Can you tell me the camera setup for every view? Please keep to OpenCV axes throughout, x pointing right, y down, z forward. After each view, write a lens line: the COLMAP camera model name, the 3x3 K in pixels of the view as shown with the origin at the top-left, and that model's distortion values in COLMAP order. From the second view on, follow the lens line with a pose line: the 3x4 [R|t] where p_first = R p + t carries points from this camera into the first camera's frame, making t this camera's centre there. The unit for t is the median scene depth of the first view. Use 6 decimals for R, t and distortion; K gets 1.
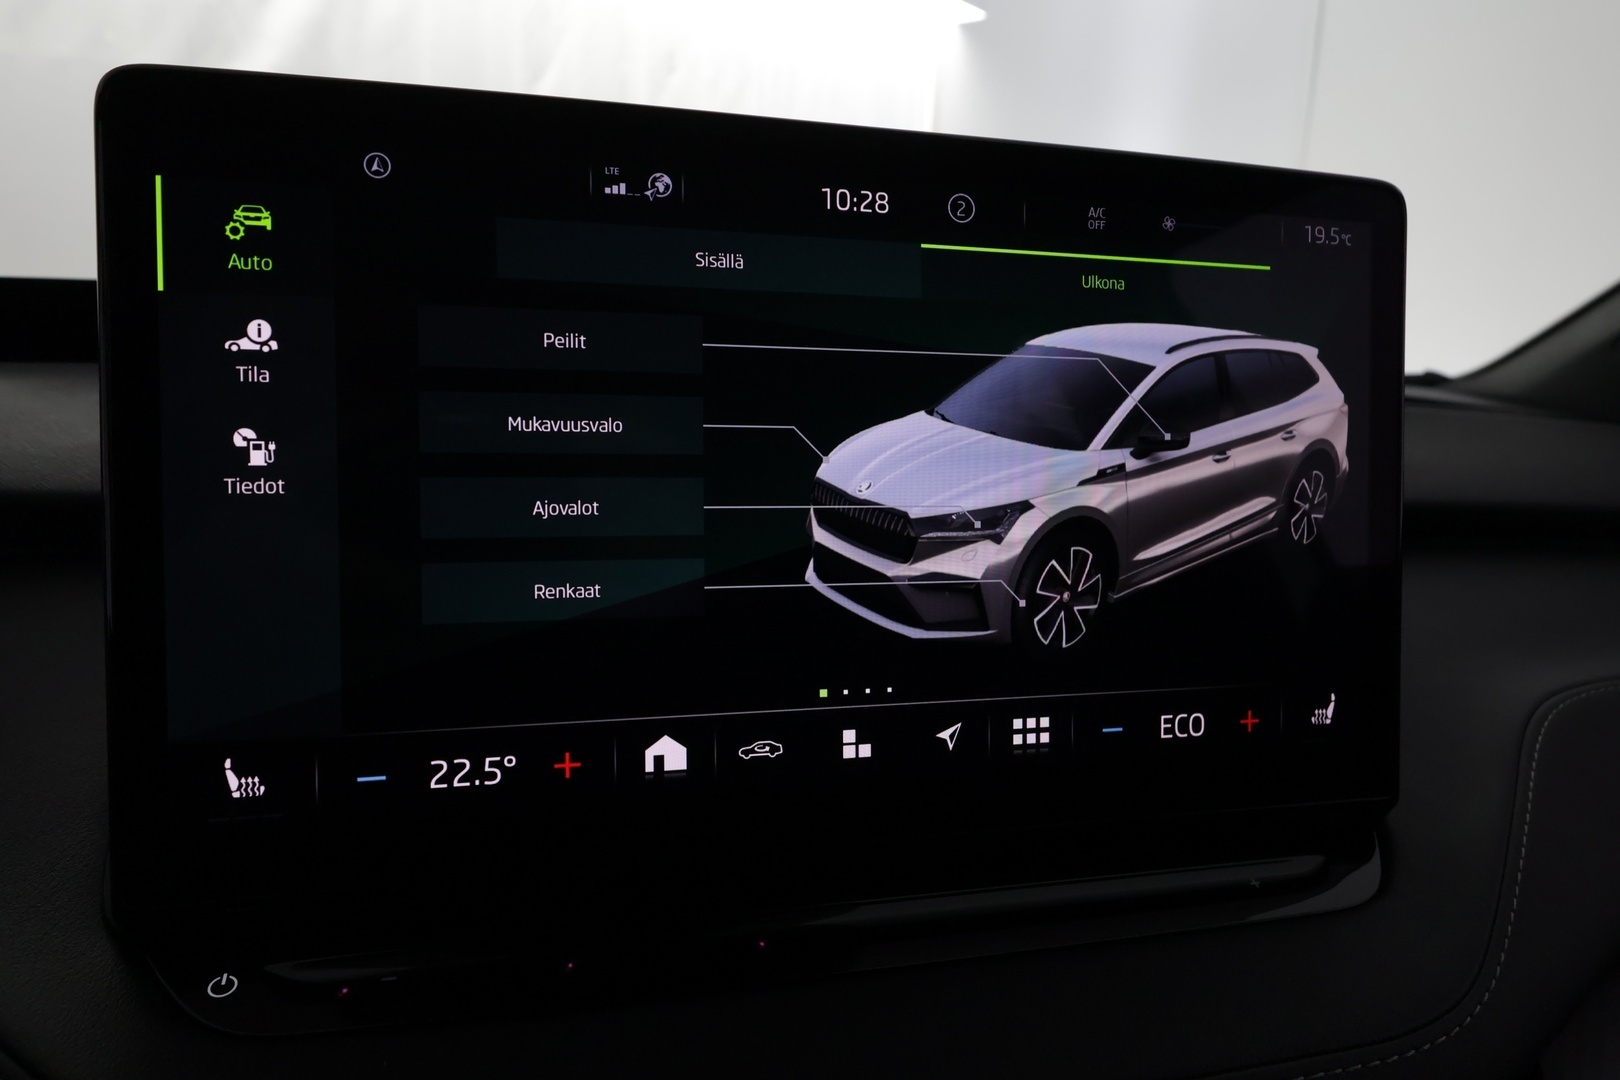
lens RADIAL K [[1206.7, 0, 806.3], [0, 1206.7, 544.7], [0, 0, 1]] dist [0.012375, -0.002482]
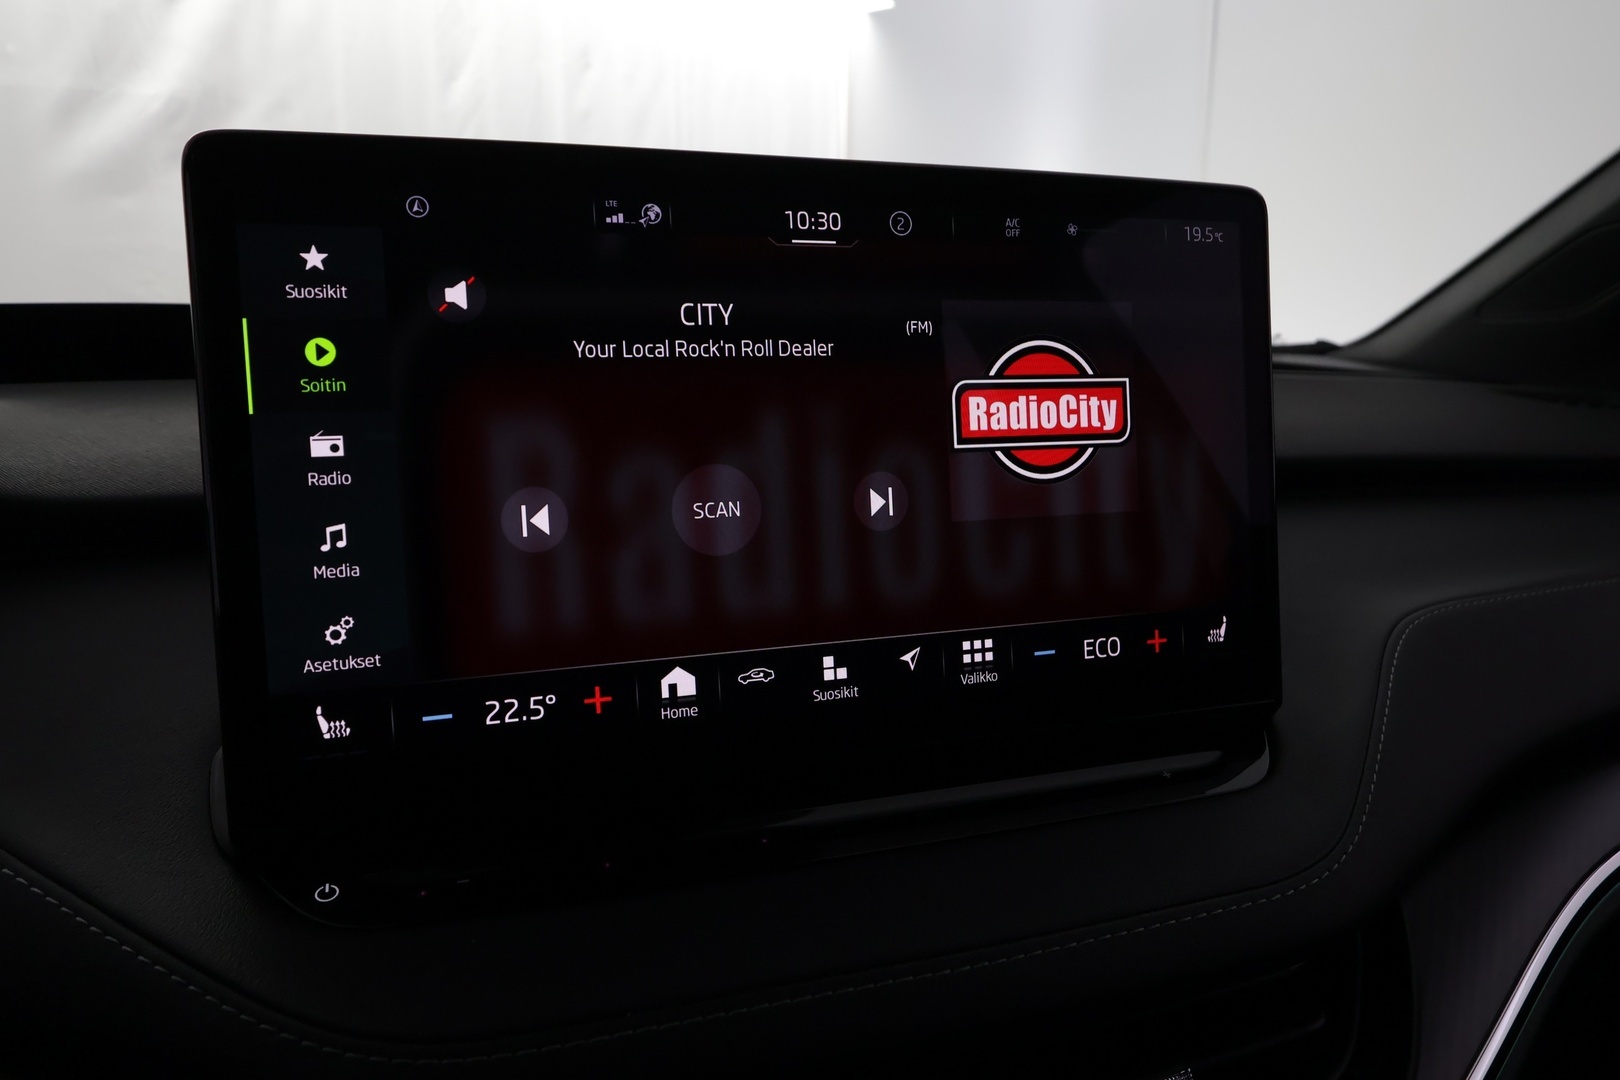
lens RADIAL K [[1206.7, 0, 813.3], [0, 1206.7, 544.8], [0, 0, 1]] dist [0.012375, -0.002482]
pose [[0.997030, -0.047330, 0.060759, -0.047346], [0.046784, 0.998851, 0.010377, 0.023935], [-0.061180, -0.007504, 0.998099, -0.197800]]
